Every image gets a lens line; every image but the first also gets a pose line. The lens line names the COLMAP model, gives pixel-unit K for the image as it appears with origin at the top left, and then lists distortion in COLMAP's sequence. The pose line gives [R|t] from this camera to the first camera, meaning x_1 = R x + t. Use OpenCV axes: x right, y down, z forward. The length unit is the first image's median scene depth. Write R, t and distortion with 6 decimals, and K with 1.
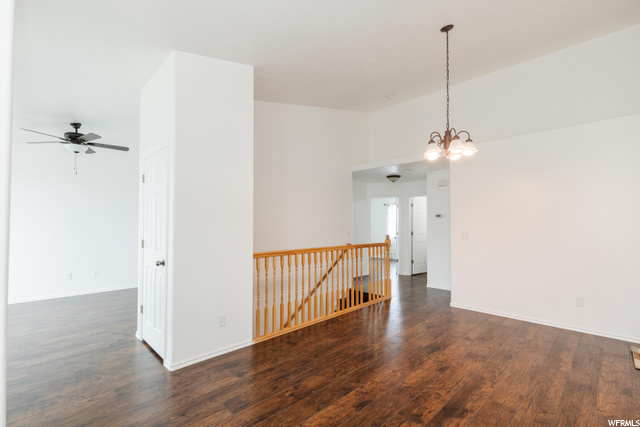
lens RADIAL K [[299.0, 0, 320.0], [0, 299.0, 223.2], [0, 0, 1]] dist [0.013349, -0.000252]
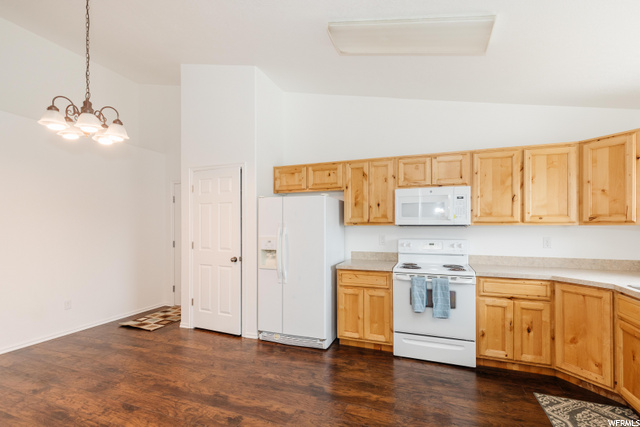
lens RADIAL K [[299.0, 0, 320.0], [0, 299.0, 223.2], [0, 0, 1]] dist [0.013349, -0.000252]
pose [[-0.406177, 0.006299, 0.913773, -0.522259], [-0.003890, 0.999955, -0.008623, -0.007557], [-0.913786, -0.007057, -0.406135, 0.824402]]
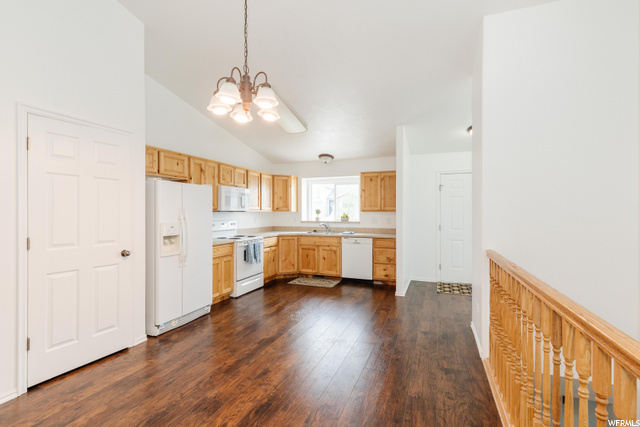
lens RADIAL K [[295.0, 0, 320.0], [0, 295.0, 213.5], [0, 0, 1]] dist [0.000310, -0.000112]
pose [[-0.917004, -0.000997, -0.398877, 0.578108], [0.000656, 0.999992, -0.004006, 0.009262], [0.398878, -0.003935, -0.916996, 1.790950]]
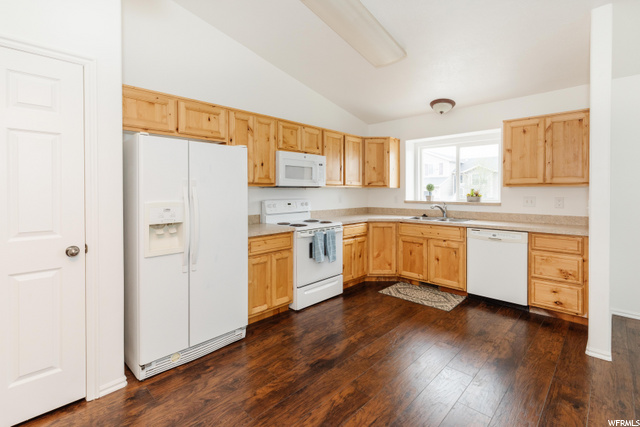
lens RADIAL K [[298.7, 0, 320.9], [0, 298.7, 193.1], [0, 0, 1]] dist [0.000689, -0.000490]
pose [[-0.999837, -0.000973, -0.018020, 0.285526], [-0.001003, 0.999998, 0.001678, 0.014074], [0.018018, 0.001695, -0.999836, 1.260360]]
